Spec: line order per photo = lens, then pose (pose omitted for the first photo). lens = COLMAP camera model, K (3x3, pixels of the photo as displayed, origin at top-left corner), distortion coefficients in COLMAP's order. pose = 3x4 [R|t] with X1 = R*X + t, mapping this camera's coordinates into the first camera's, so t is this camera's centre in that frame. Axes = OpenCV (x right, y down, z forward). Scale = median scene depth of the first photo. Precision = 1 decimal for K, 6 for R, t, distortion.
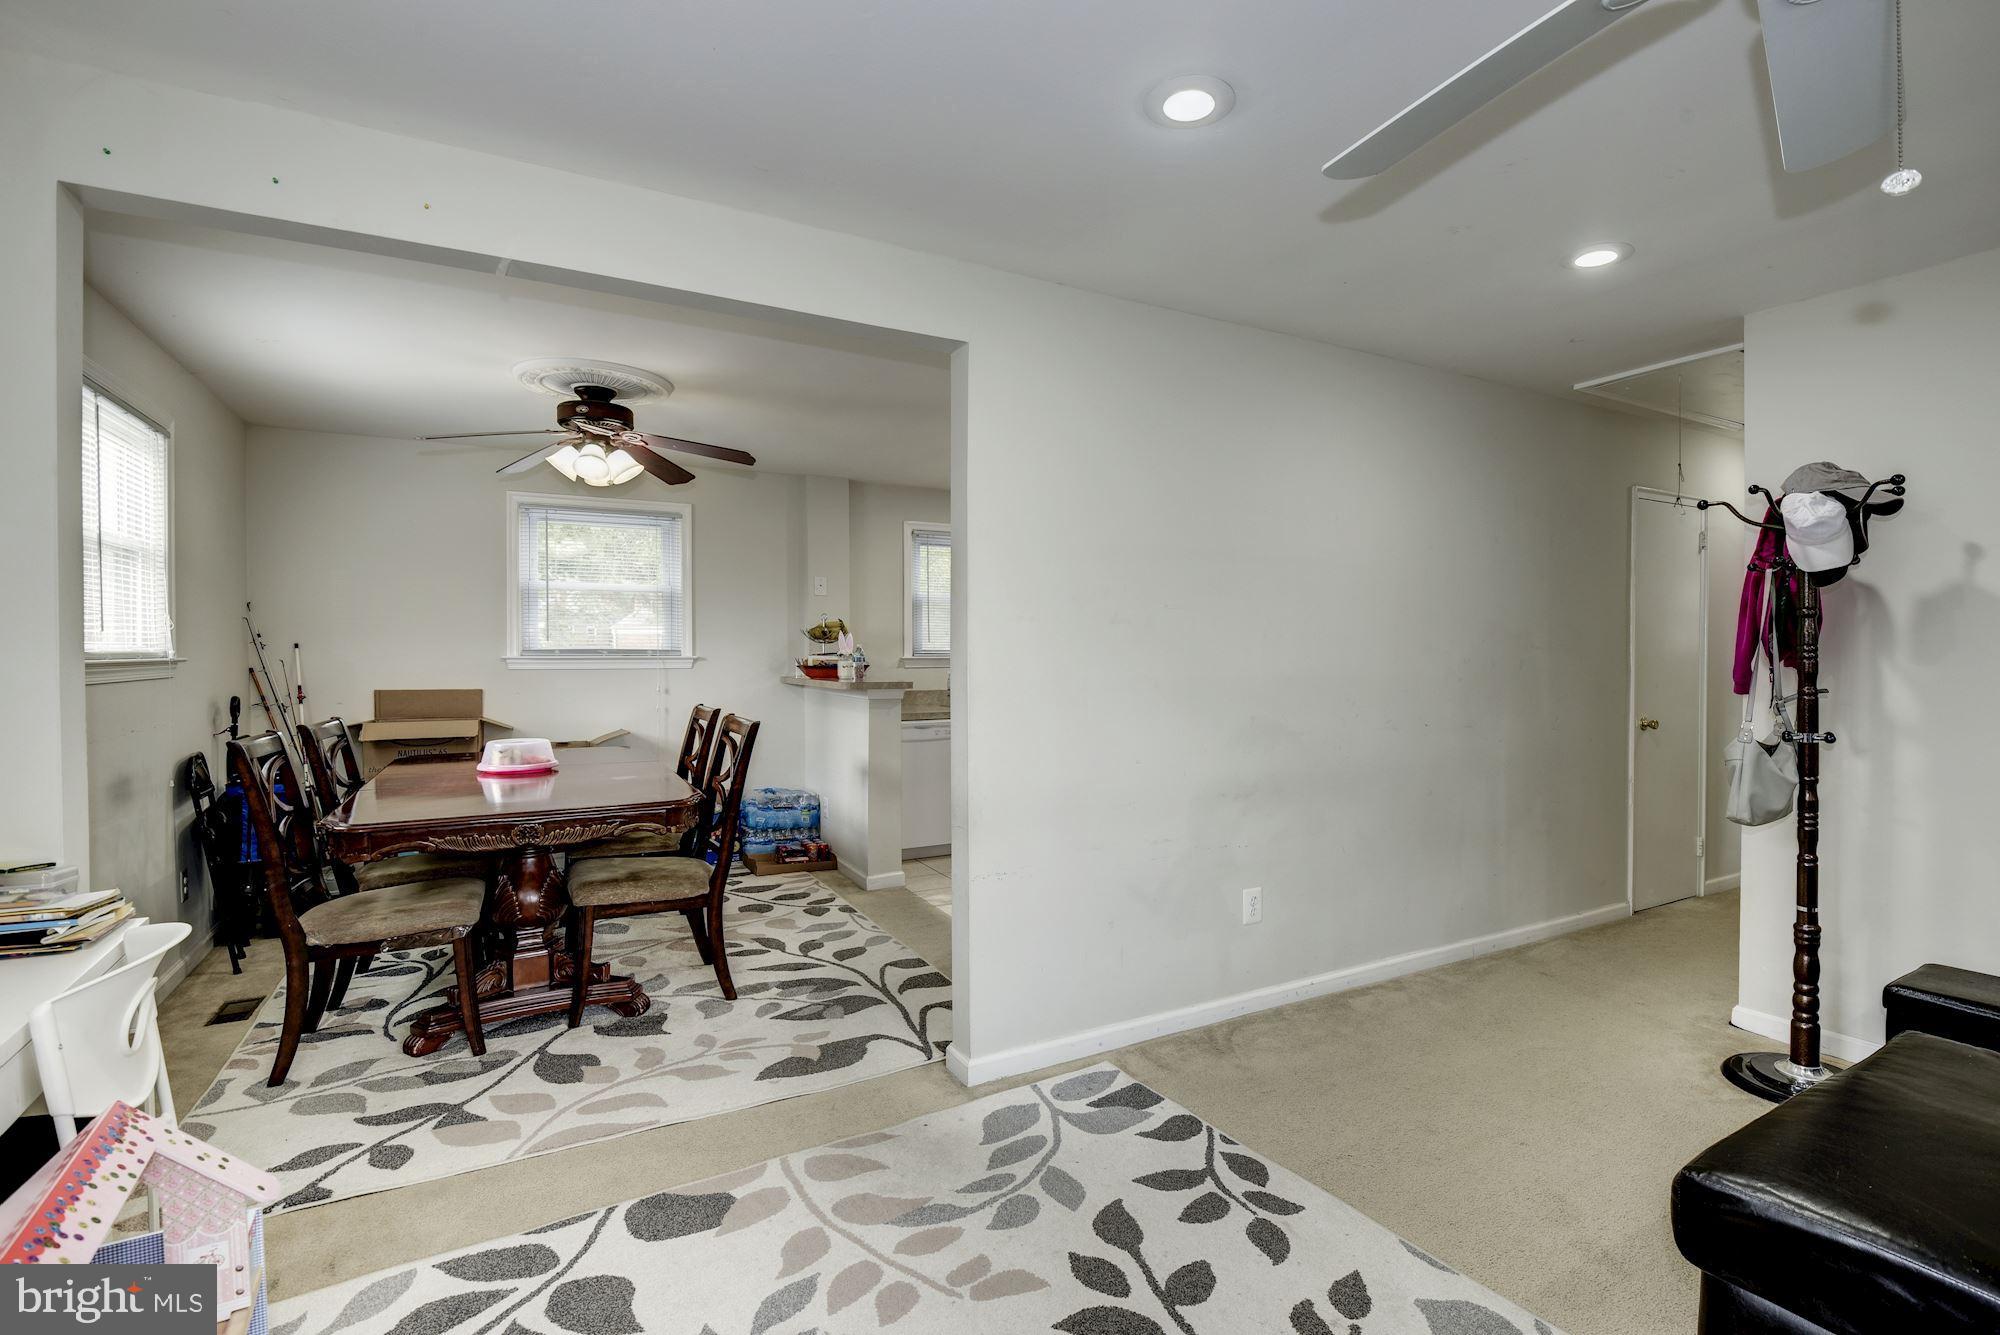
lens RADIAL K [[913.9, 0, 1028.0], [0, 913.9, 664.2], [0, 0, 1]] dist [-0.004771, -0.009656]
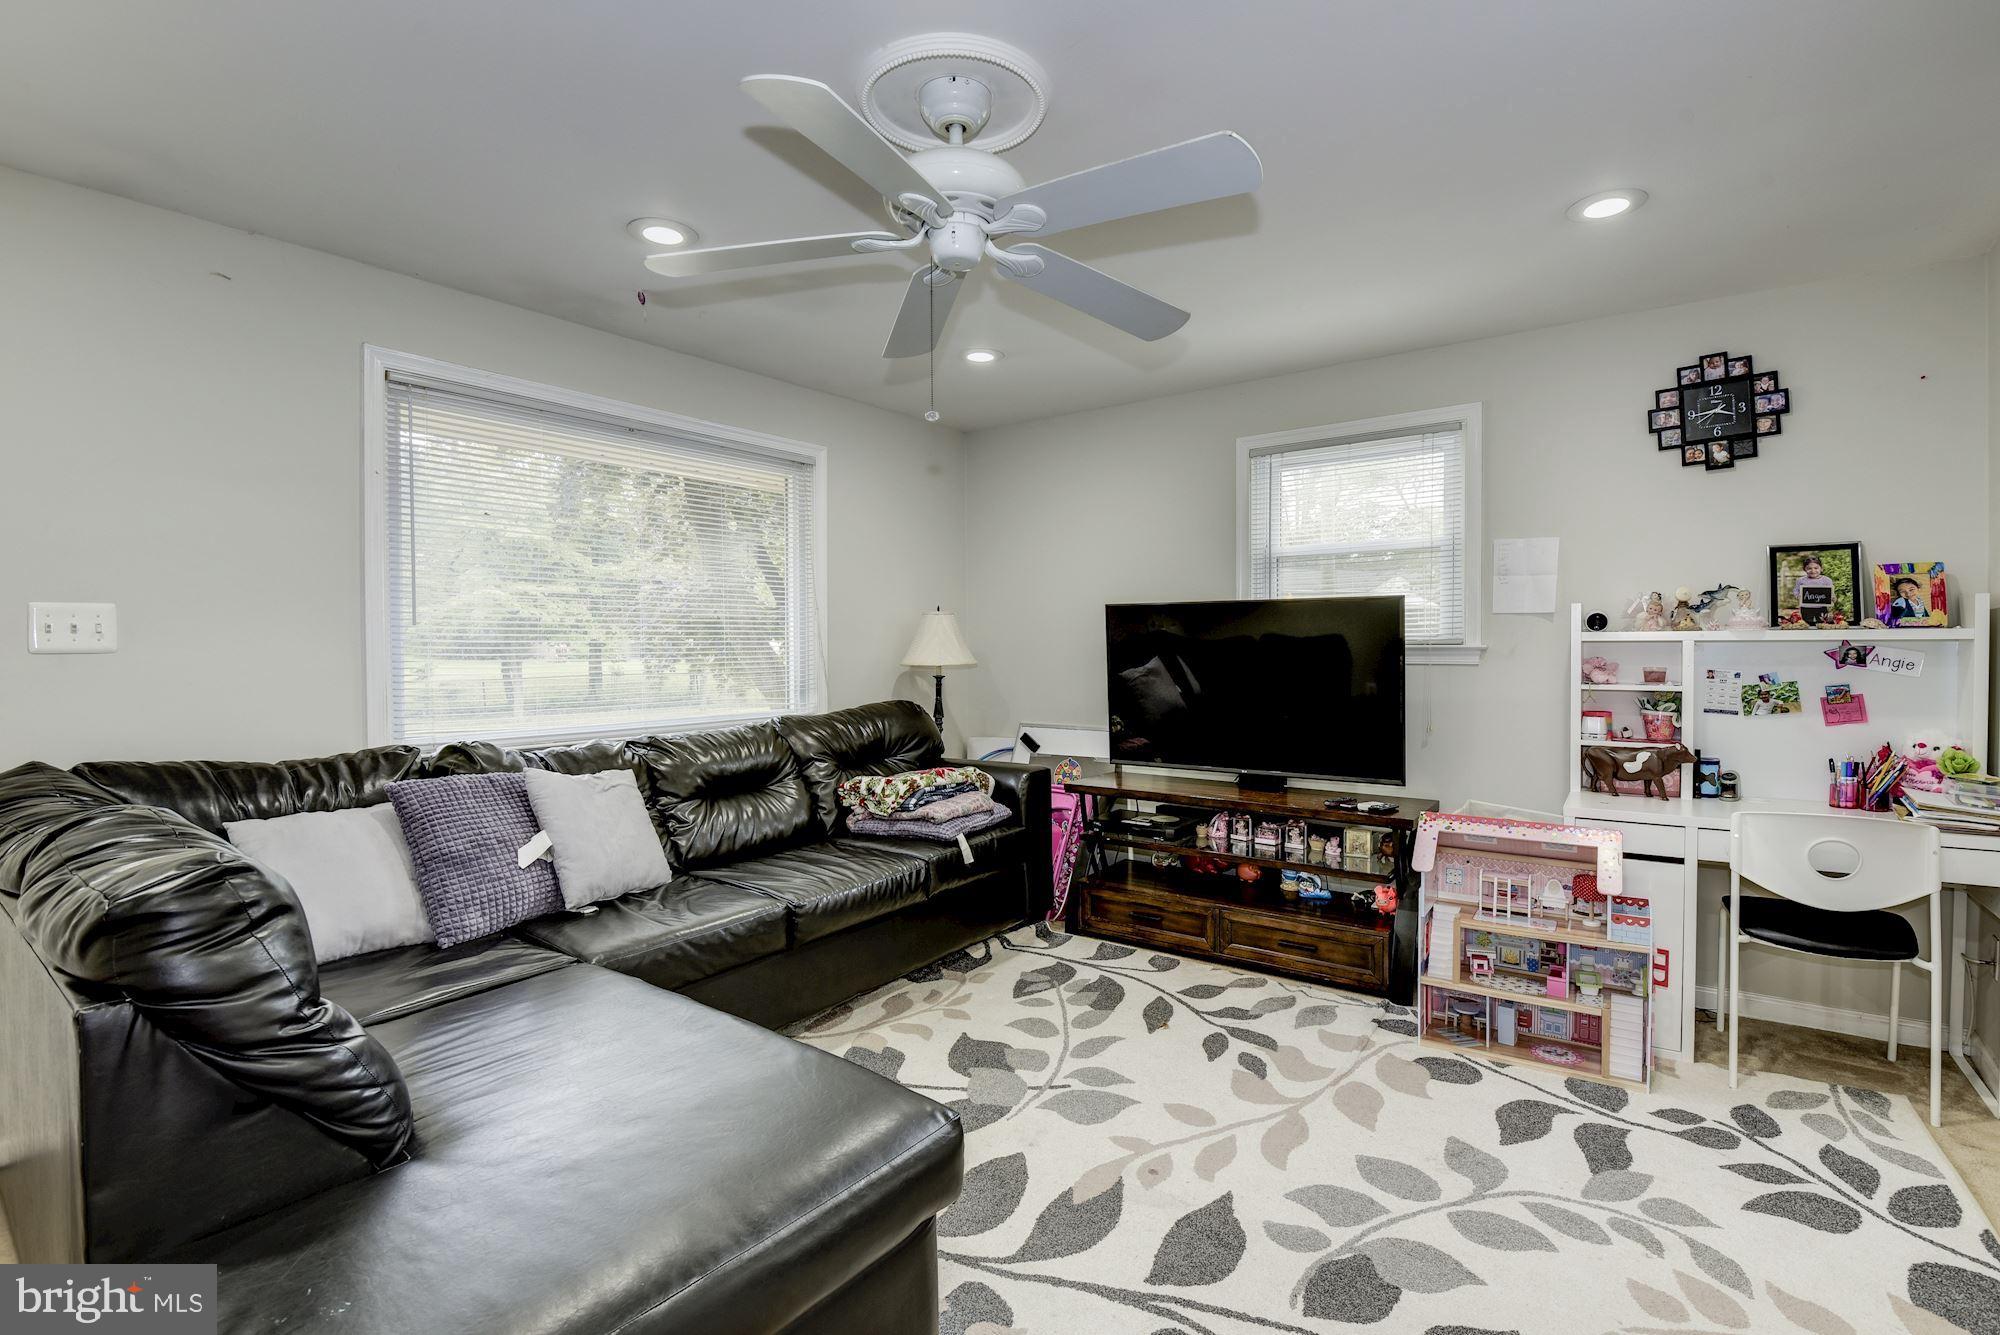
lens RADIAL K [[913.9, 0, 1016.8], [0, 913.9, 666.7], [0, 0, 1]] dist [-0.004771, -0.009656]
pose [[-0.914000, 0.014646, -0.405449, 0.410751], [-0.000844, 0.999277, 0.037999, -0.007168], [0.405712, 0.035073, -0.913328, 0.753617]]
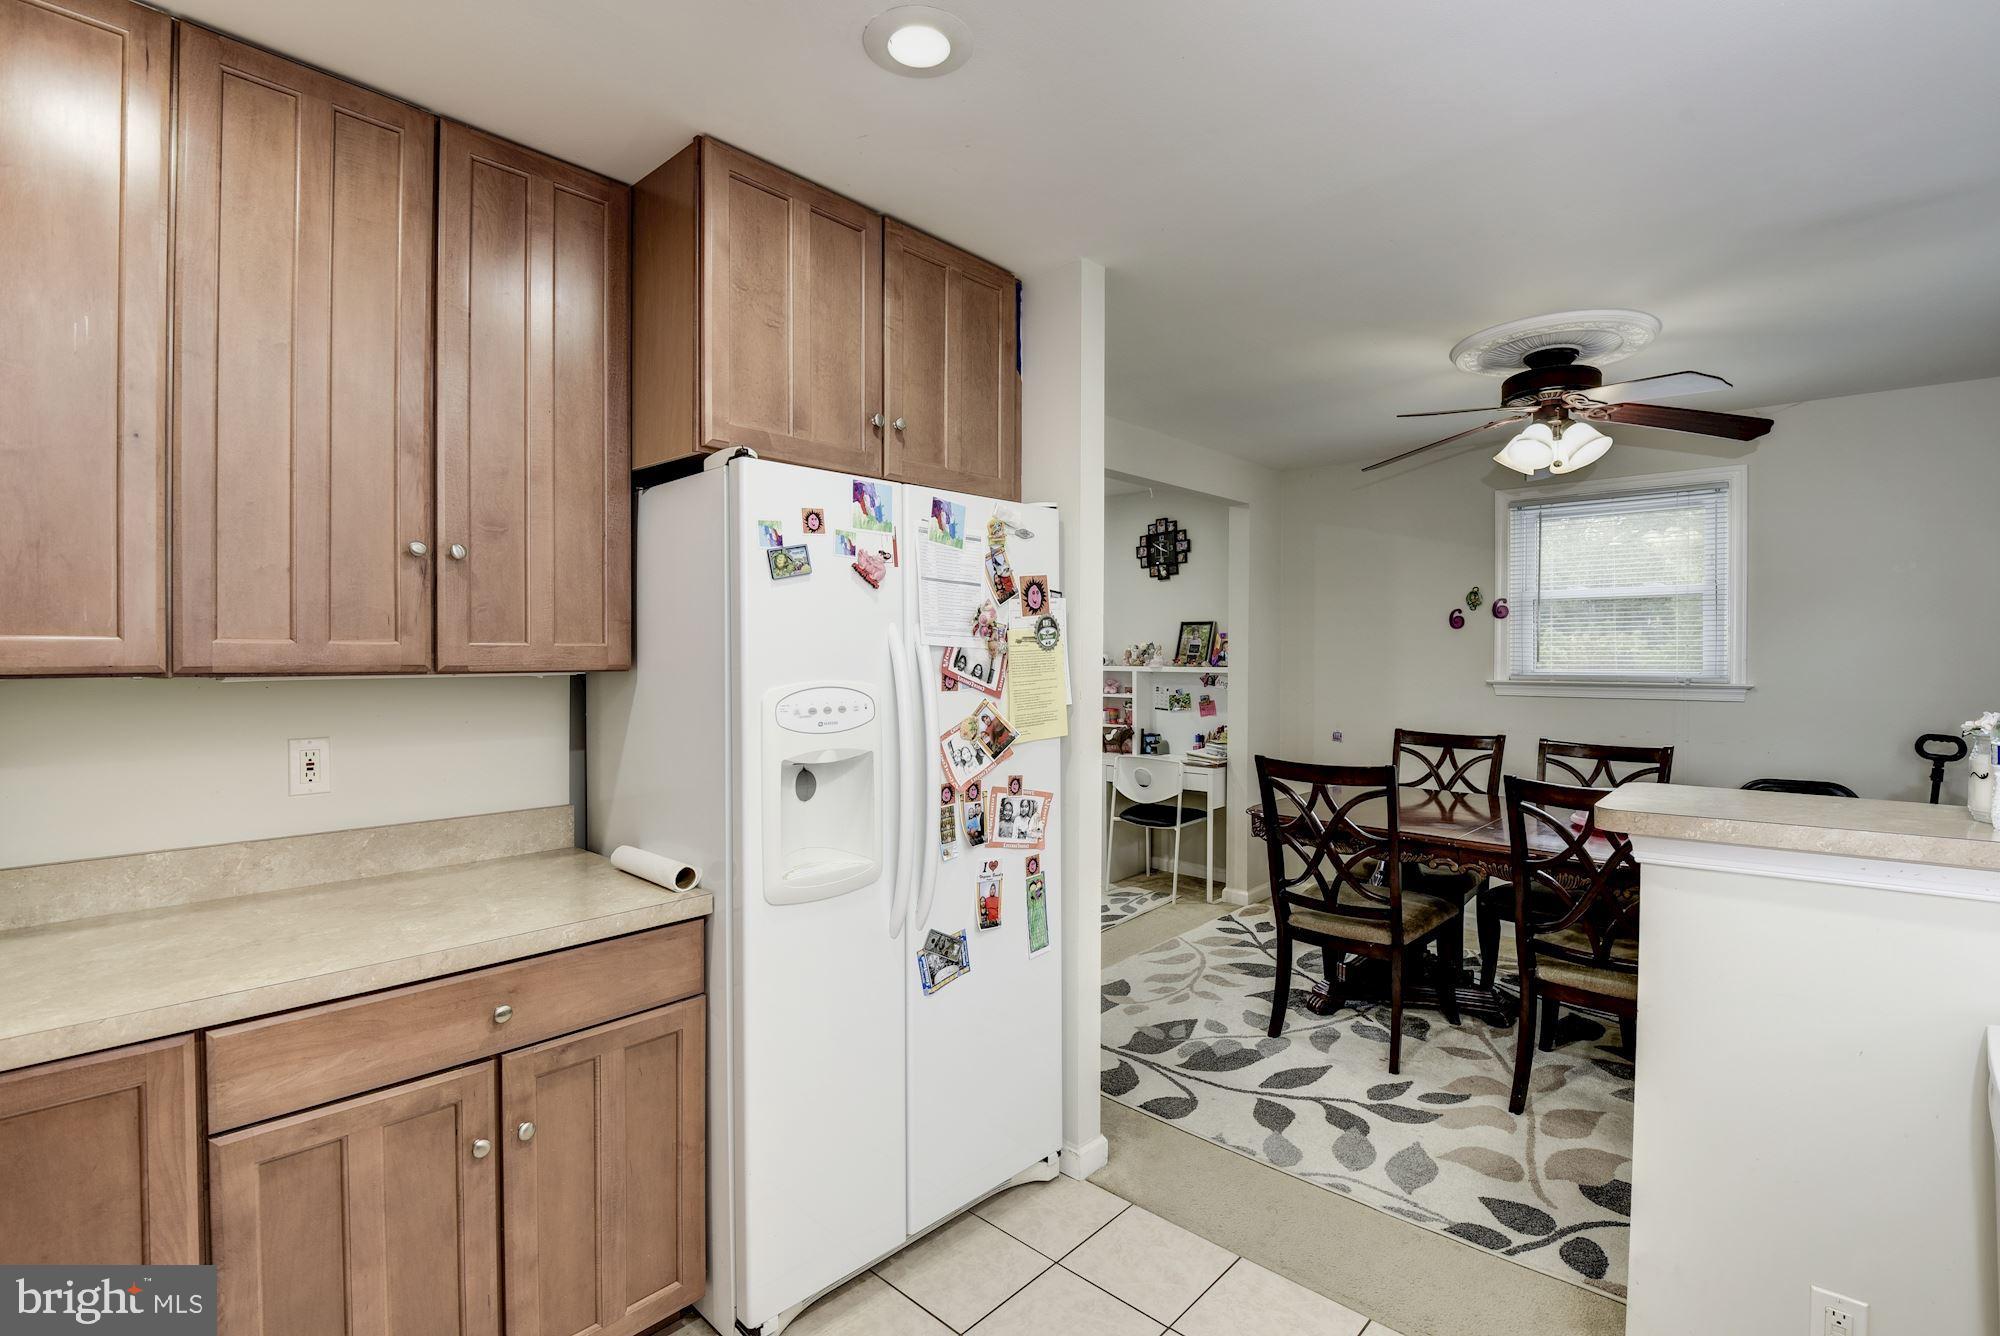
lens RADIAL K [[913.9, 0, 1017.0], [0, 913.9, 661.2], [0, 0, 1]] dist [-0.004771, -0.009656]
pose [[-0.949584, -0.000792, -0.313511, 0.218605], [-0.007793, 0.999747, 0.021077, -0.047461], [0.313415, 0.022458, -0.949351, 1.646043]]
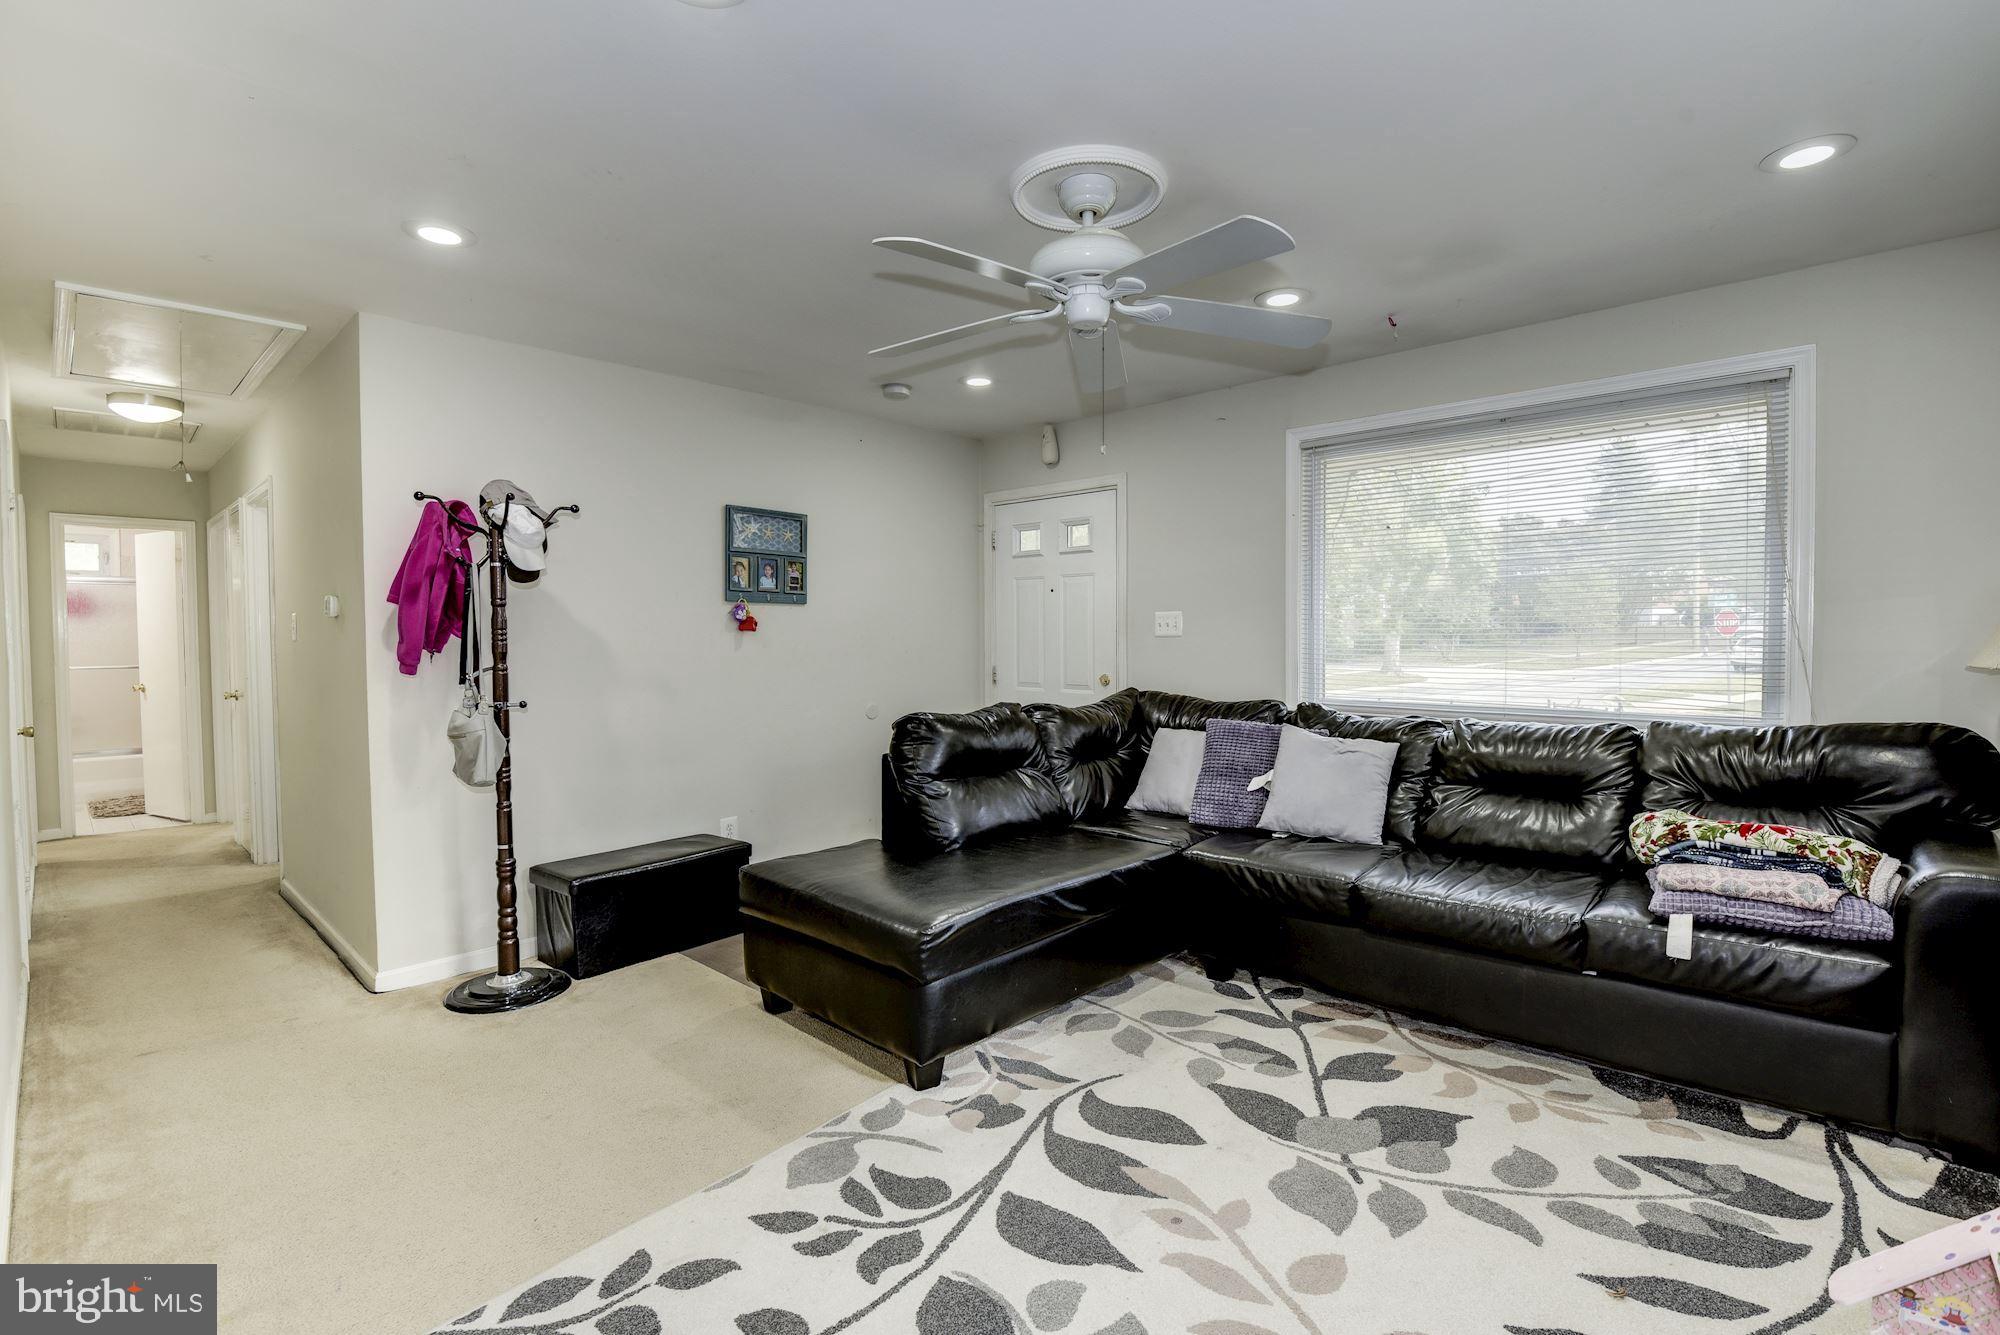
lens RADIAL K [[913.9, 0, 1024.6], [0, 913.9, 654.2], [0, 0, 1]] dist [-0.004771, -0.009656]
pose [[-0.305722, -0.017451, 0.951961, -0.367796], [0.018894, 0.999524, 0.024391, -0.003114], [-0.951933, 0.025443, -0.305247, 0.503350]]
